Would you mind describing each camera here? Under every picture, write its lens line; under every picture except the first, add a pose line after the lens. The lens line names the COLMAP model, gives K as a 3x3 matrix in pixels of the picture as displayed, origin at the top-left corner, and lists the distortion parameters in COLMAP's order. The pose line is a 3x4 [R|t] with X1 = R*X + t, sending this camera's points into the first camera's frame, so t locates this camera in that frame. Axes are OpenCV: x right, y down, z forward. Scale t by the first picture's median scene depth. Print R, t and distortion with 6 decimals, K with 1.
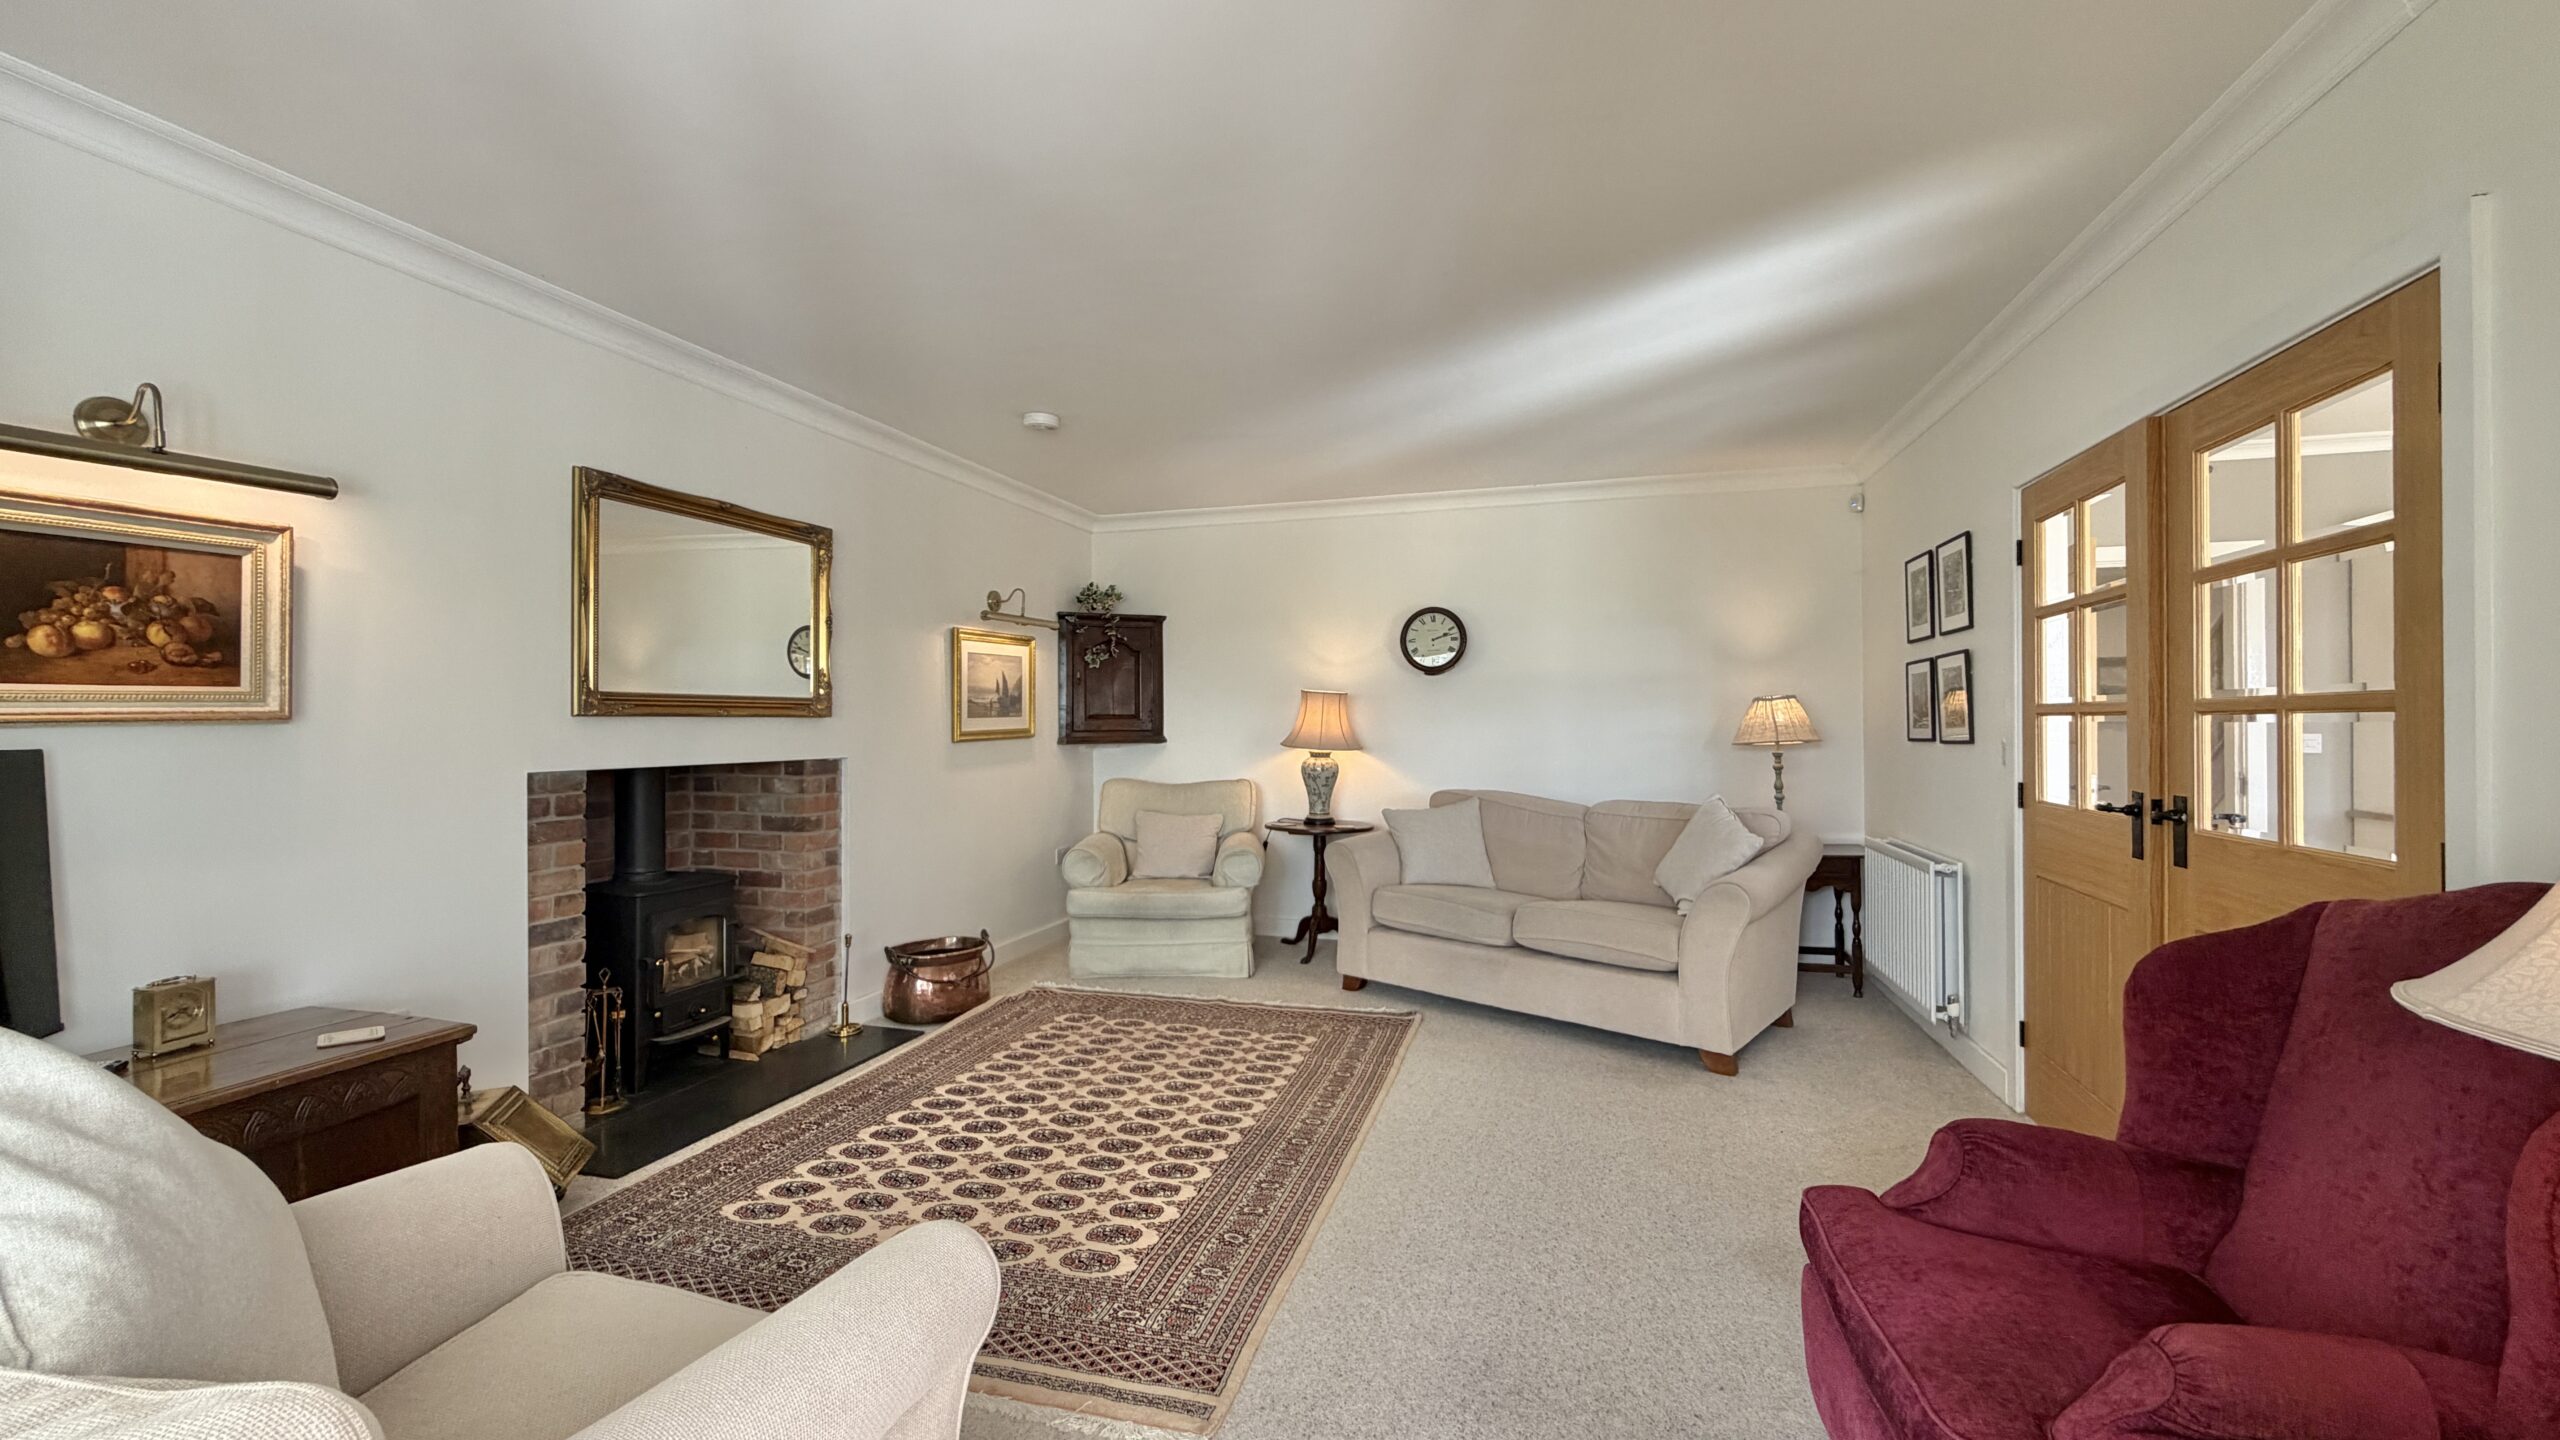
lens RADIAL K [[1019.7, 0, 1275.3], [0, 1019.7, 718.5], [0, 0, 1]] dist [0.000087, -0.000119]
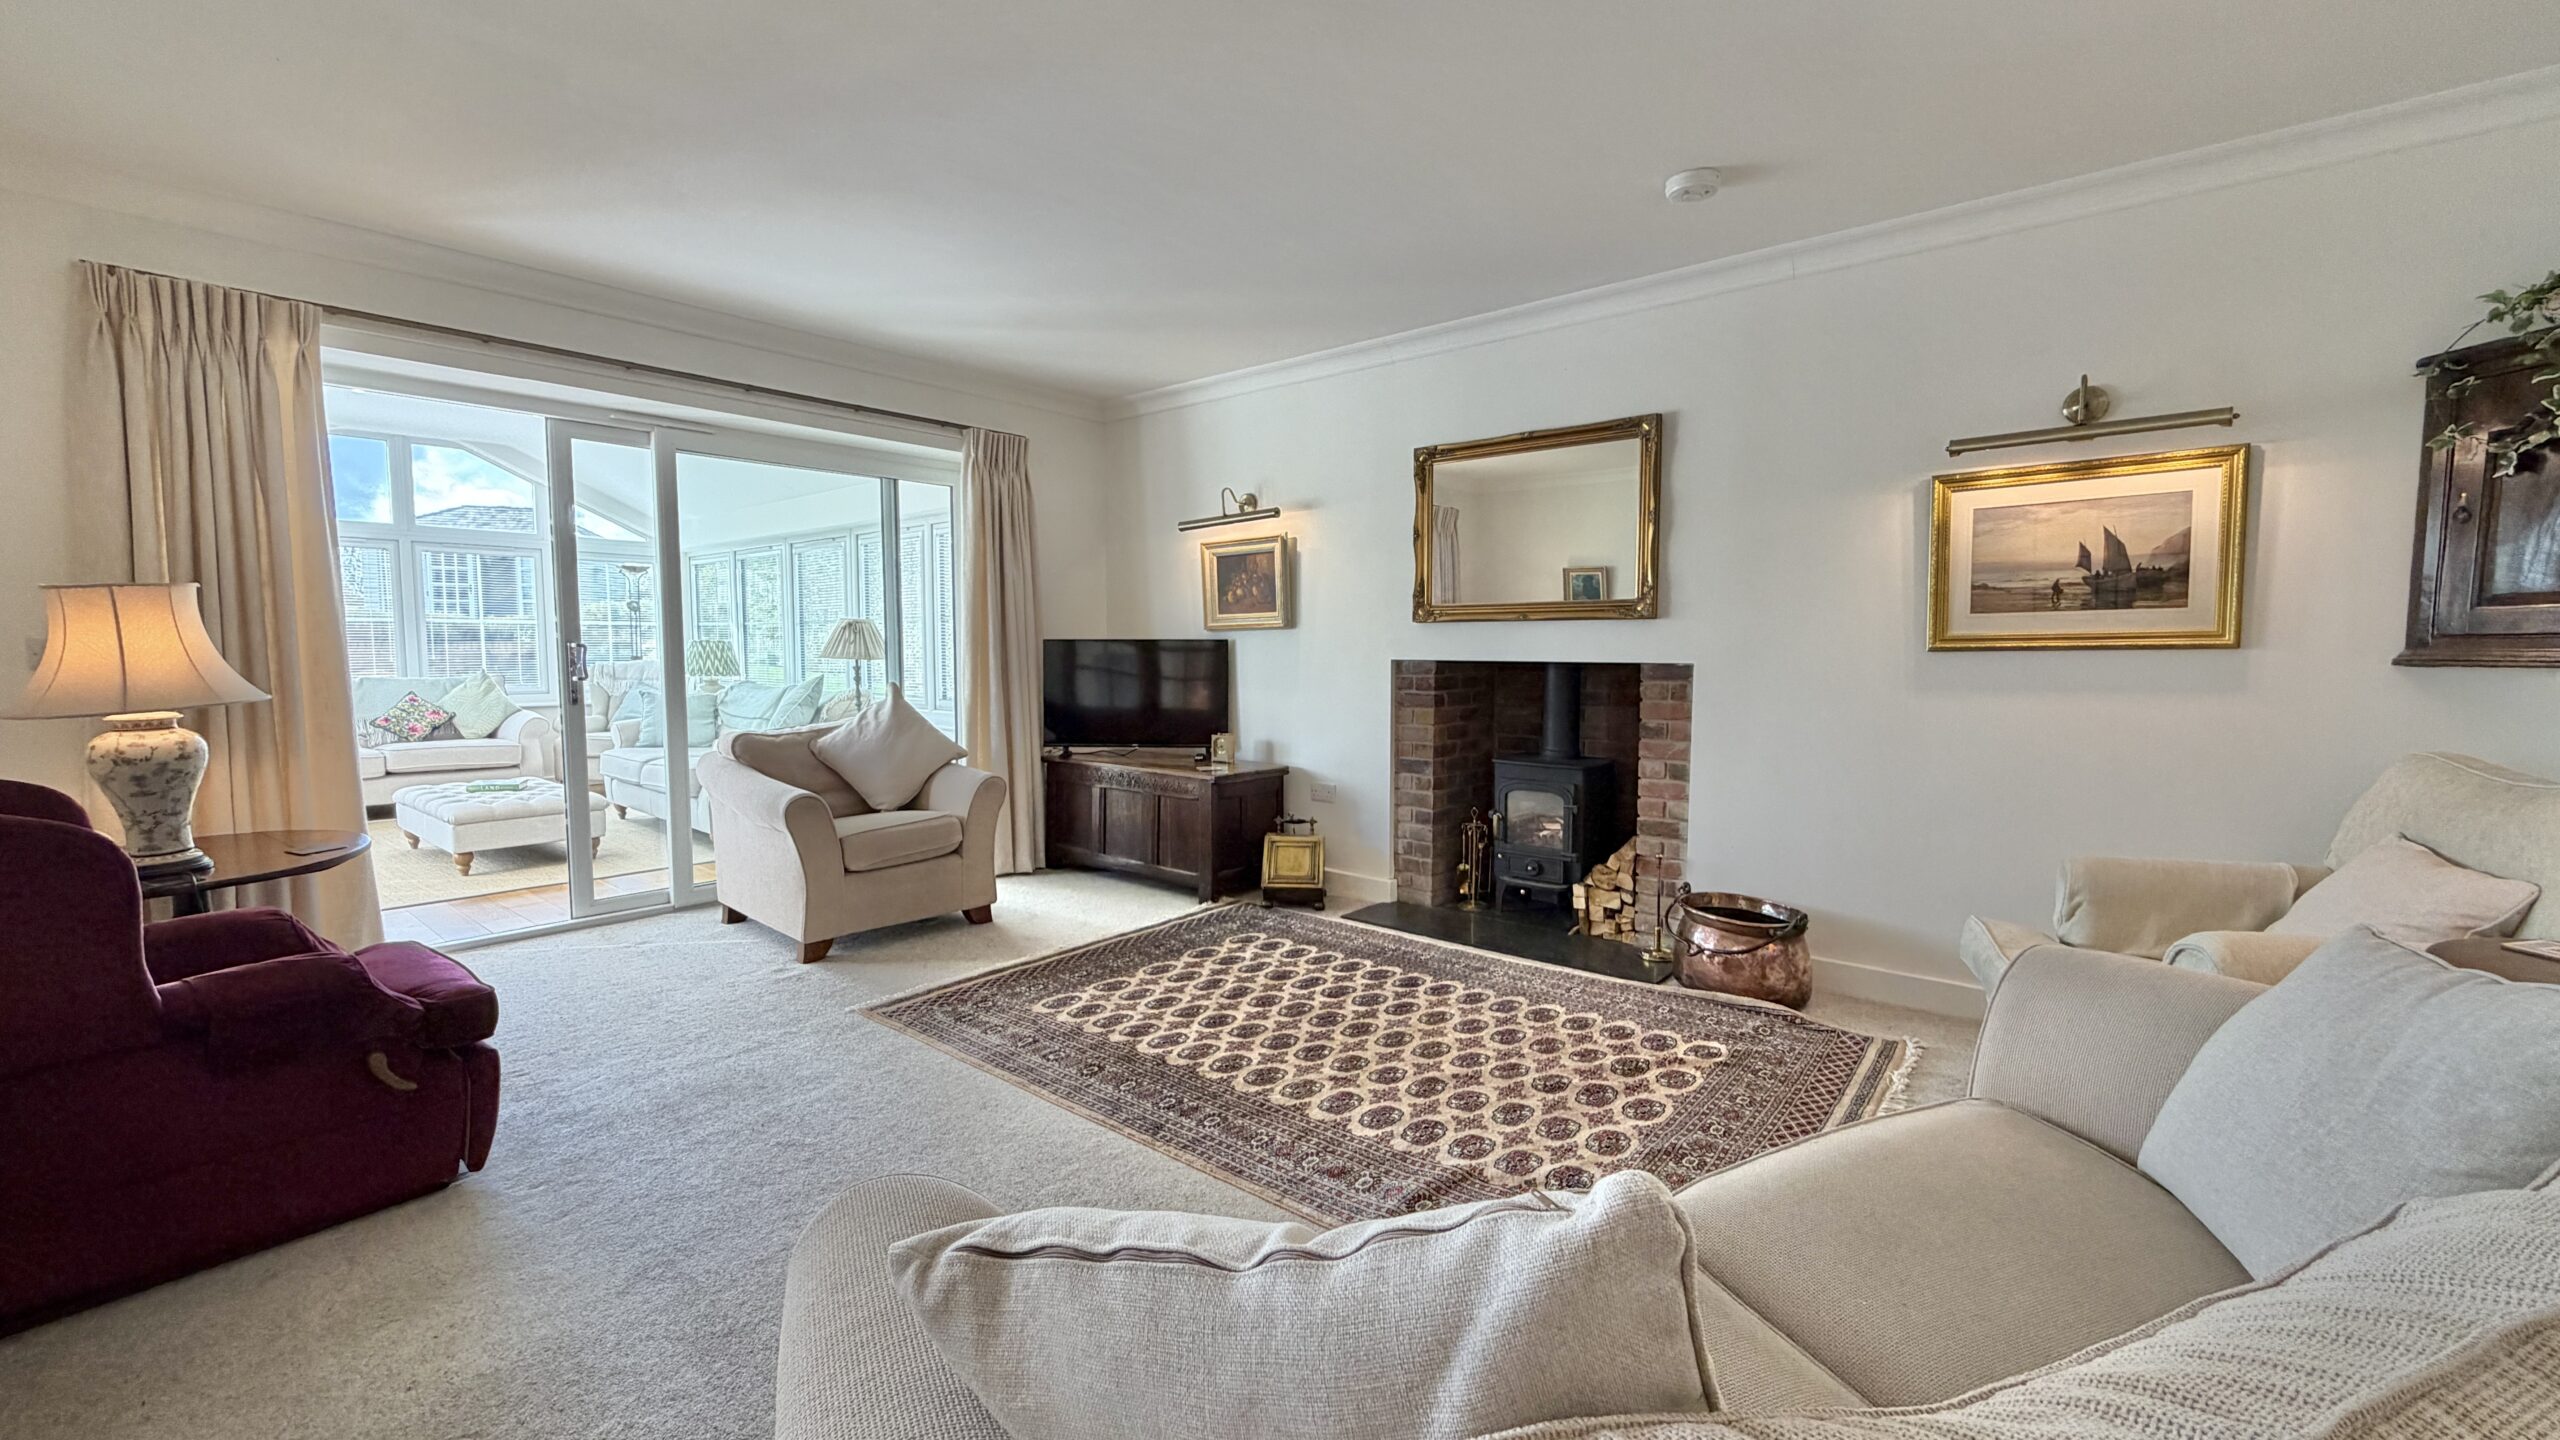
lens RADIAL K [[1019.7, 0, 1275.3], [0, 1019.7, 718.5], [0, 0, 1]] dist [0.000087, -0.000119]
pose [[-0.391837, 0.070865, -0.917302, 0.580407], [0.005152, 0.997183, 0.074835, 0.018693], [0.920020, 0.024597, -0.391098, 1.078092]]
